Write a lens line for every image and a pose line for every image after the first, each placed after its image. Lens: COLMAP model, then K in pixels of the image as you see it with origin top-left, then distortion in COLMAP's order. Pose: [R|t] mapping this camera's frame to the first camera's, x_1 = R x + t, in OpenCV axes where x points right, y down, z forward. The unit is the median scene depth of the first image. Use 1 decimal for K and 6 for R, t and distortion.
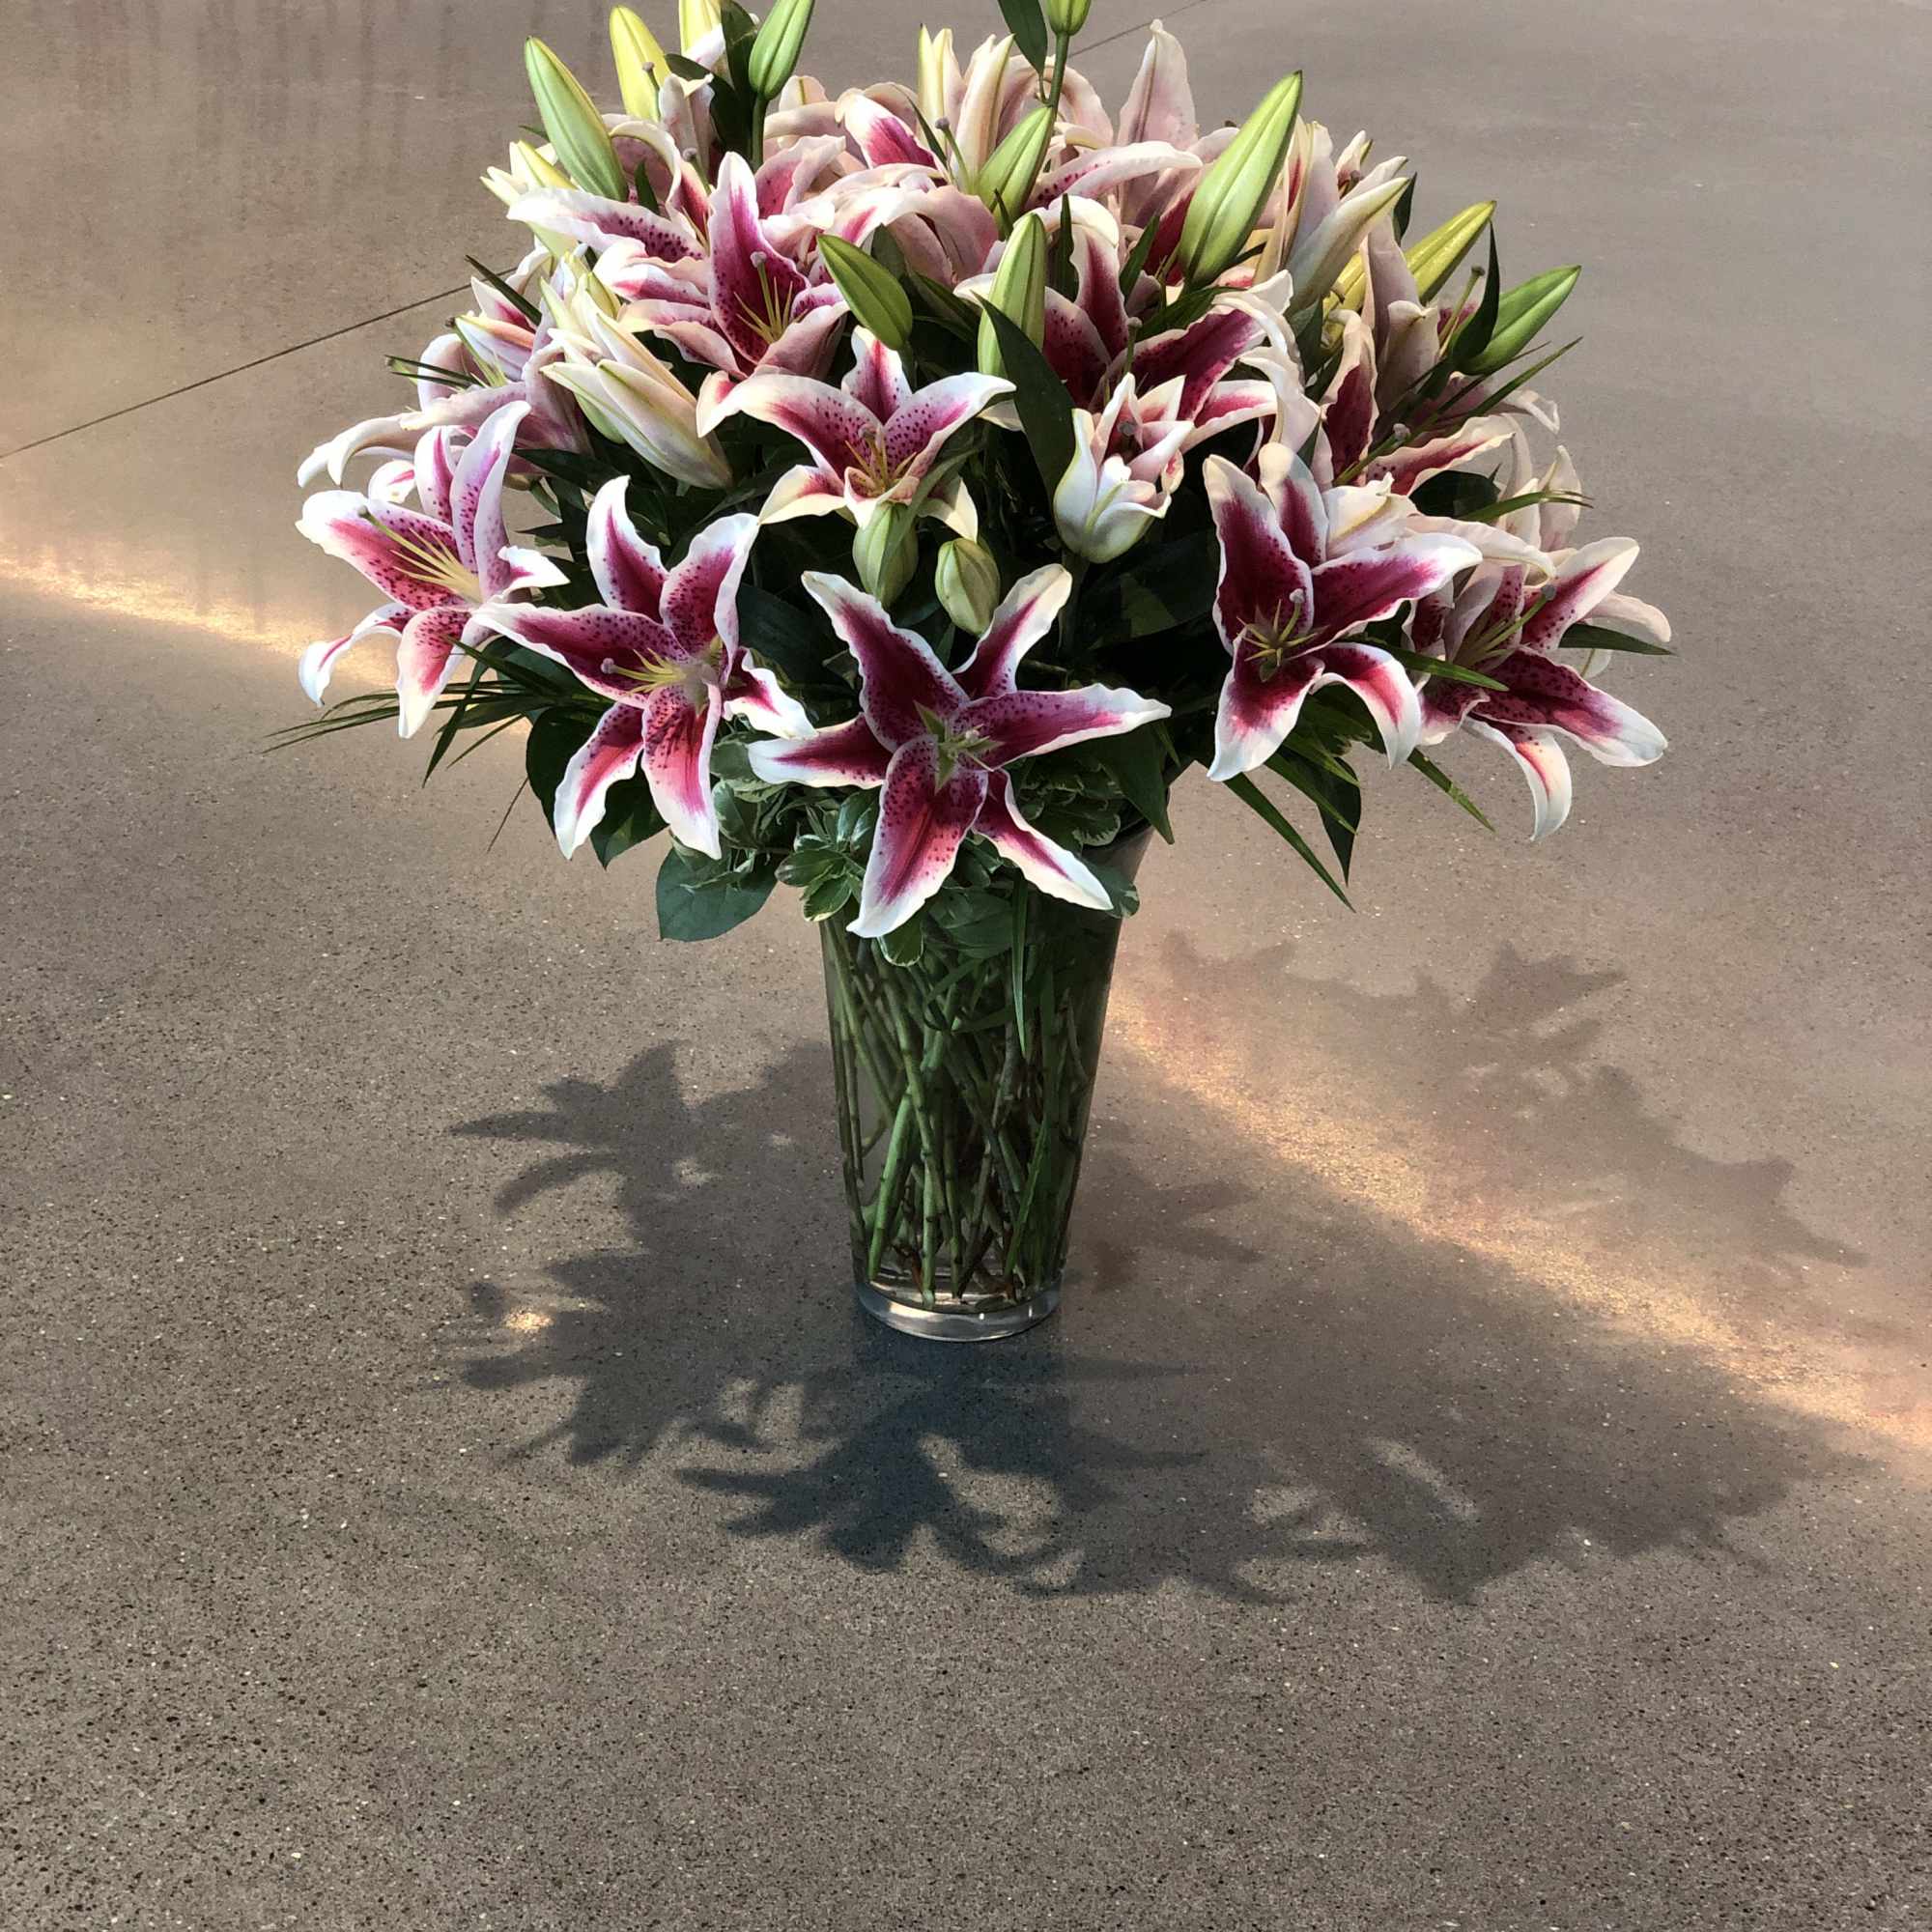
lens RADIAL K [[3899.5, 0, 965.5], [0, 3899.5, 979.2], [0, 0, 1]] dist [0.038470, 0.000000]
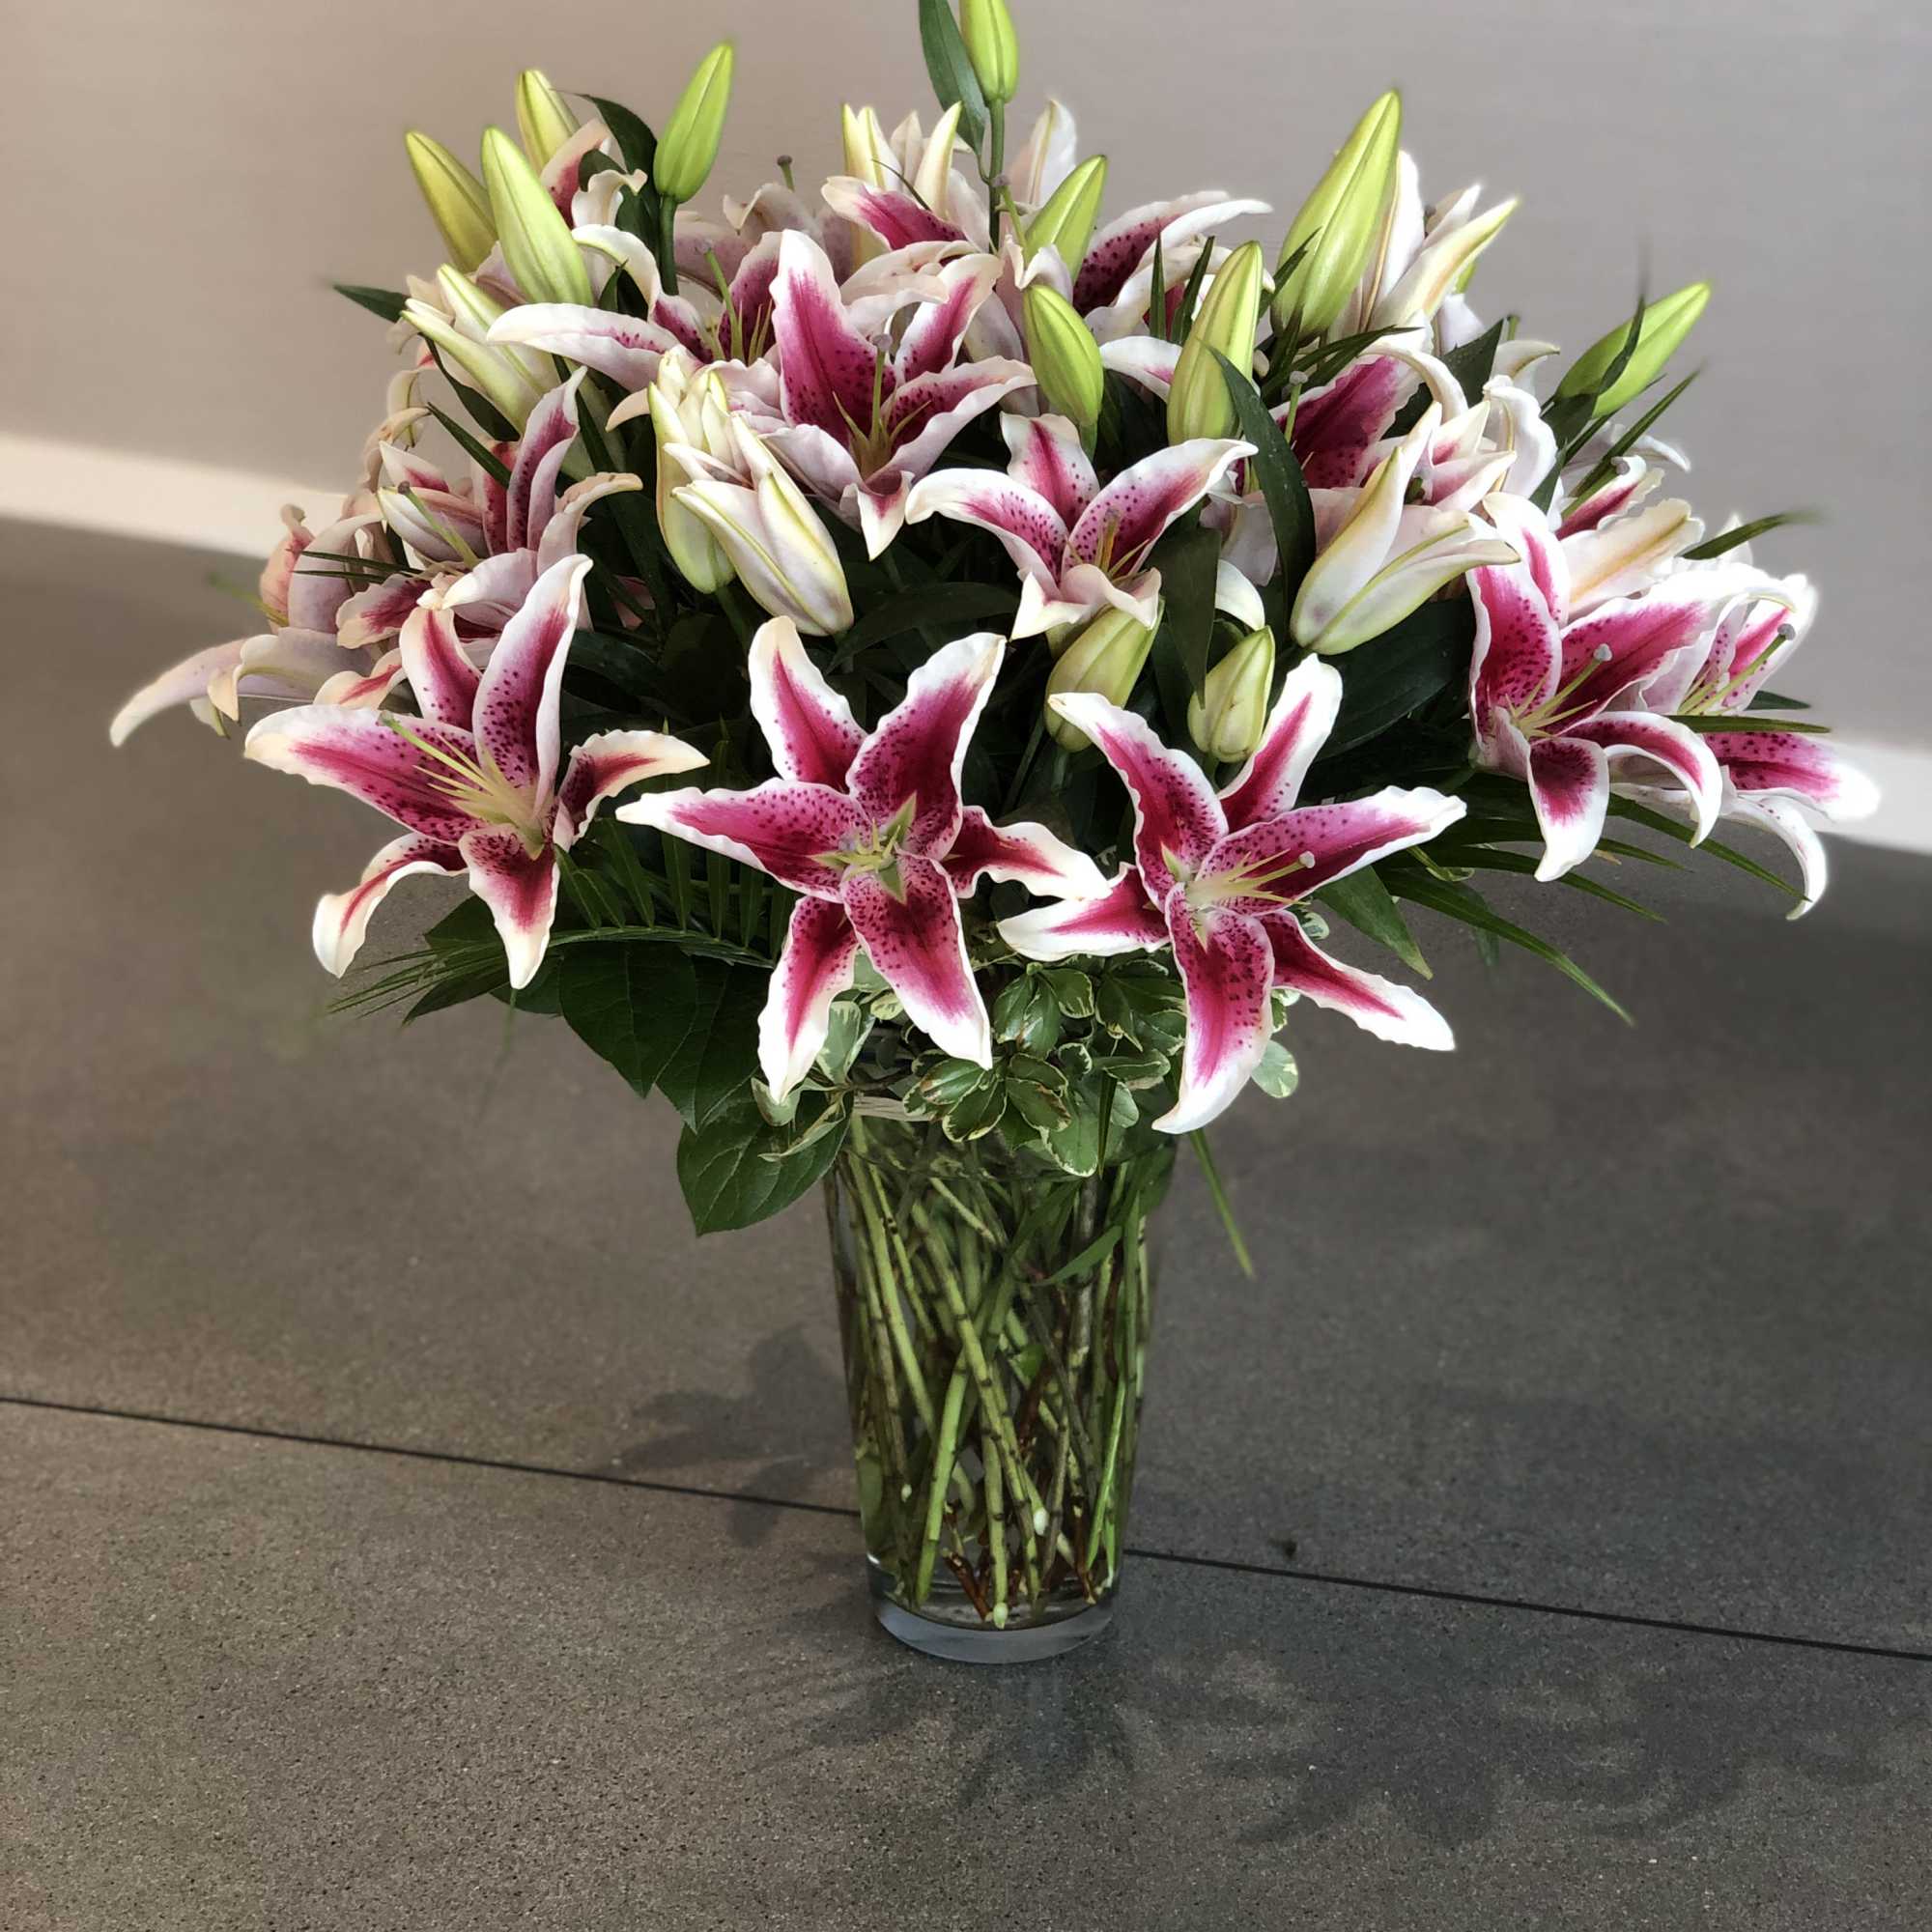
lens RADIAL K [[3899.5, 0, 987.8], [0, 3899.5, 942.3], [0, 0, 1]] dist [0.038470, 0.000000]
pose [[0.927946, -0.141375, 0.344862, -0.322094], [0.177481, 0.981239, -0.075307, 0.003922], [-0.327745, 0.131088, 0.935628, 0.239704]]
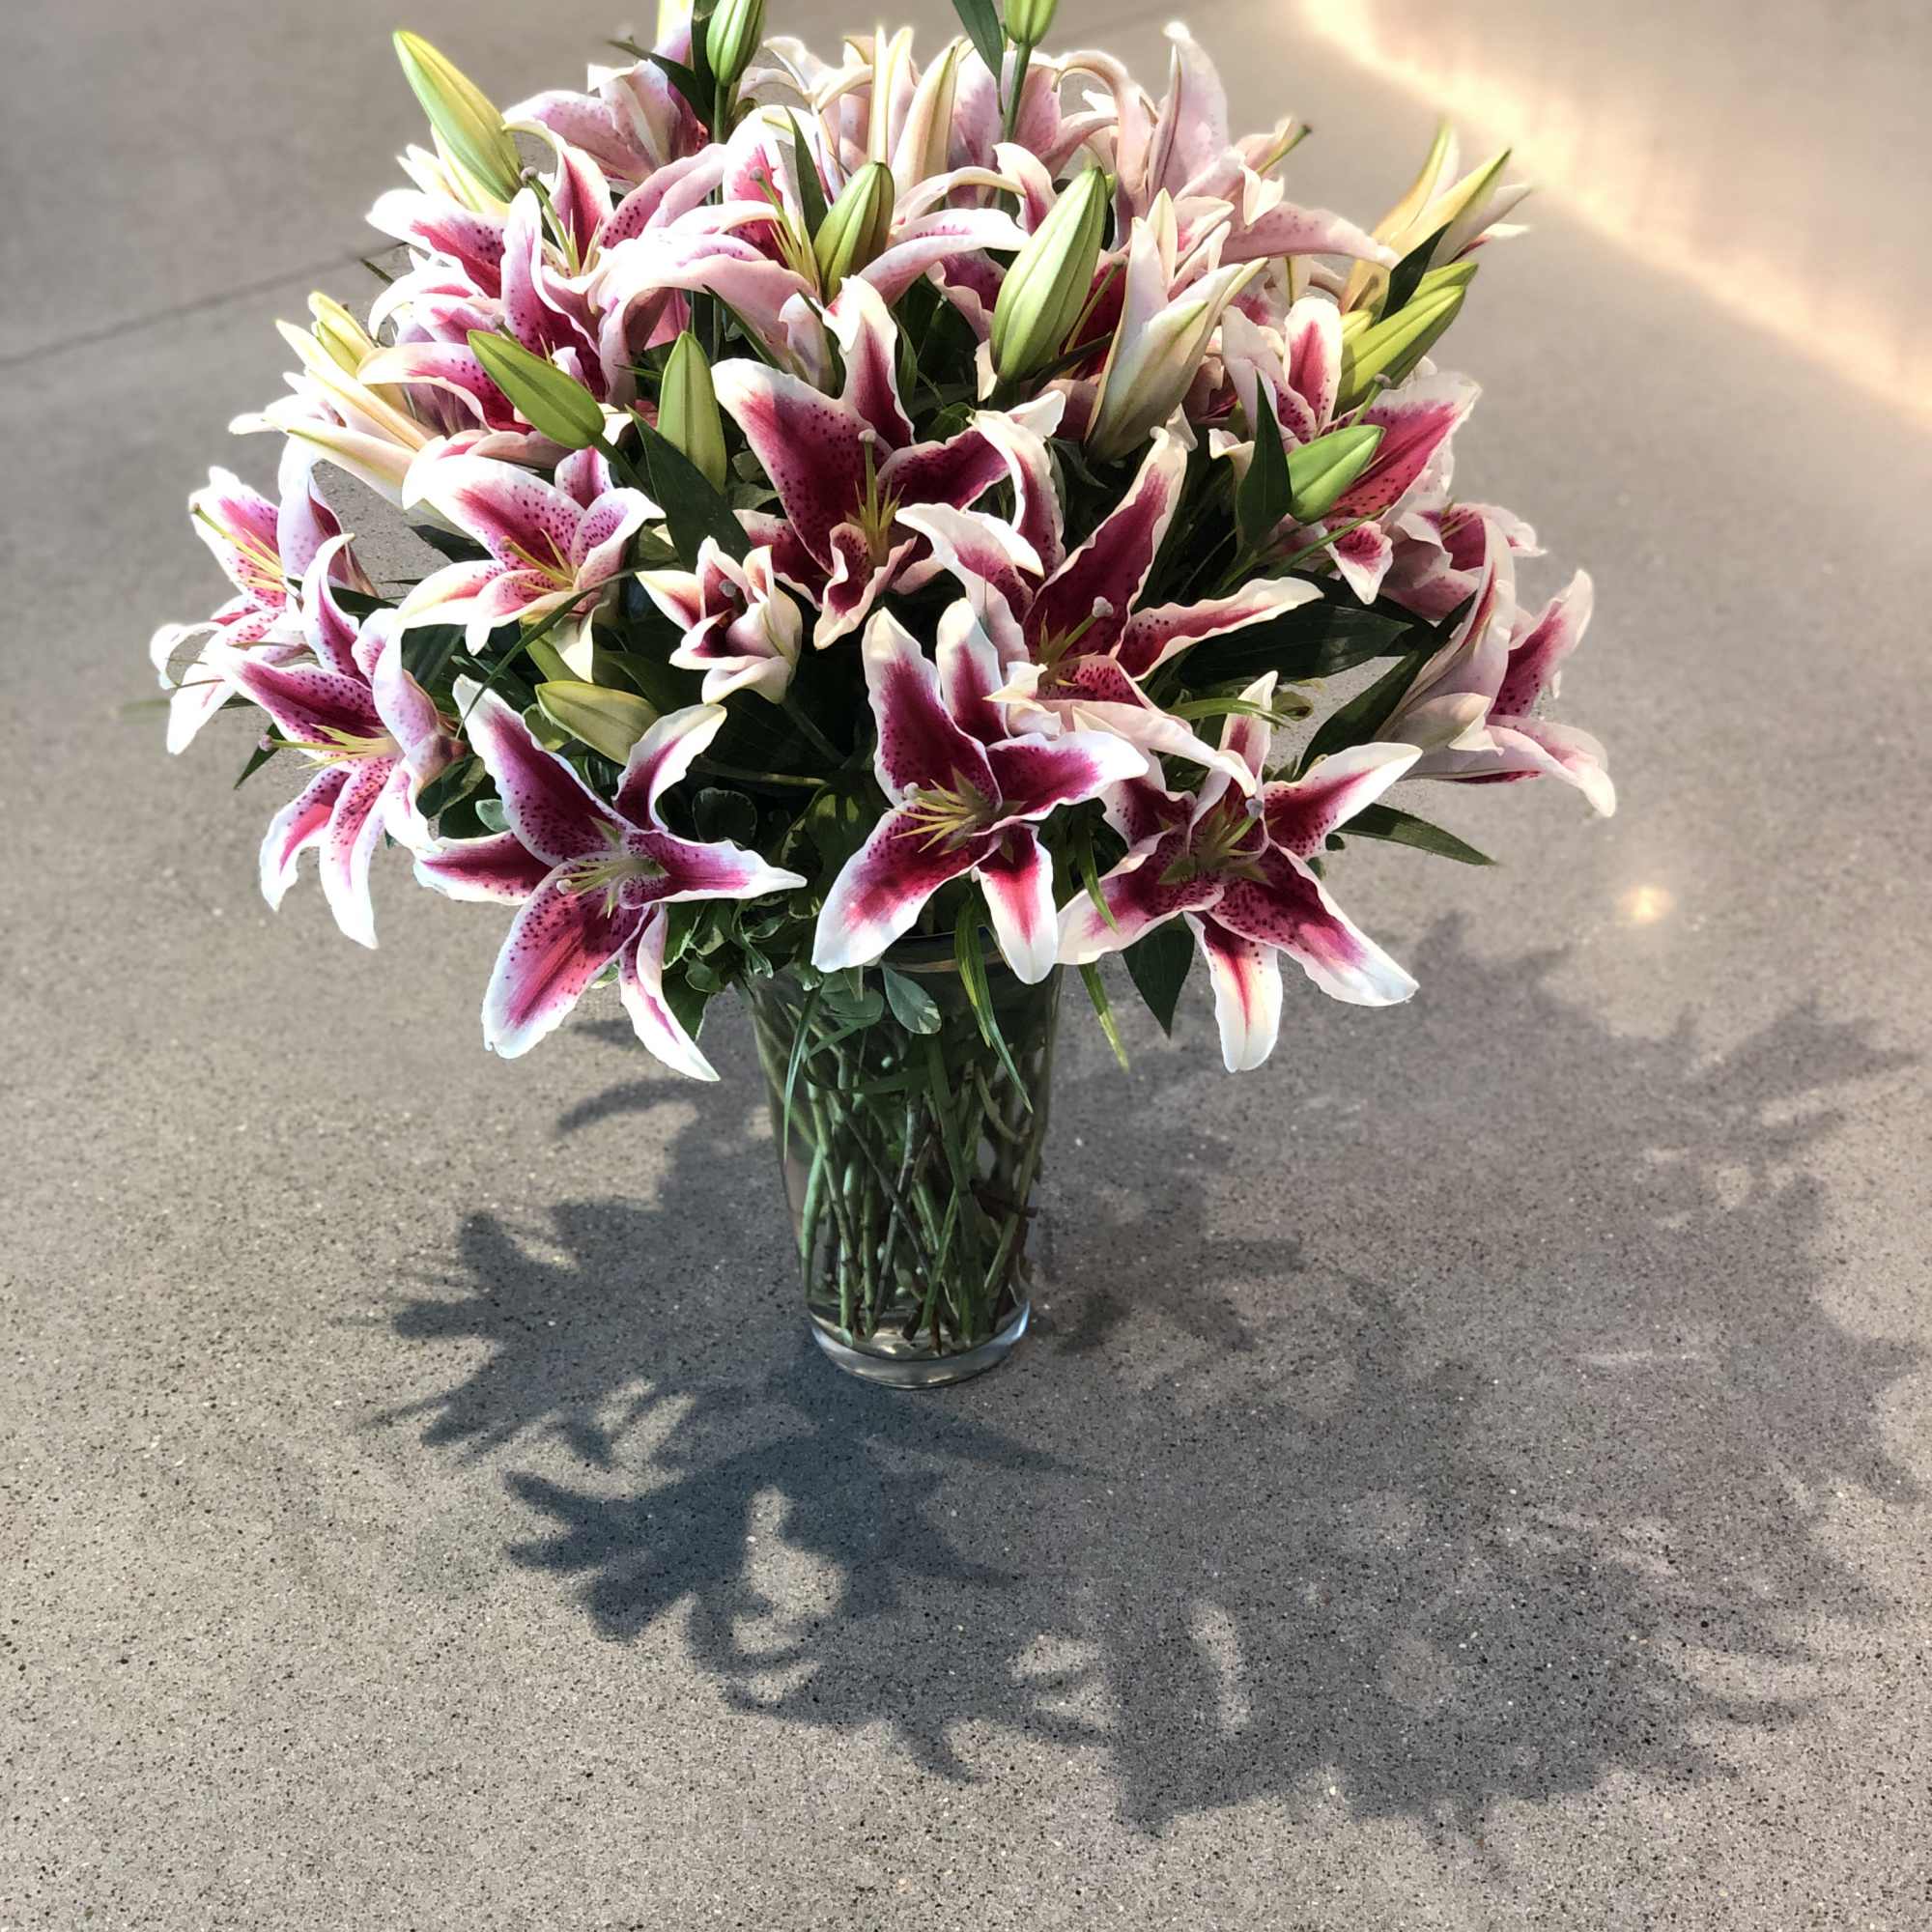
lens RADIAL K [[3899.5, 0, 915.8], [0, 3899.5, 972.0], [0, 0, 1]] dist [0.038470, 0.000000]
pose [[0.908519, 0.180343, -0.376922, 0.406221], [-0.122524, 0.977391, 0.172319, -0.199586], [0.399477, -0.110374, 0.910075, 0.167039]]
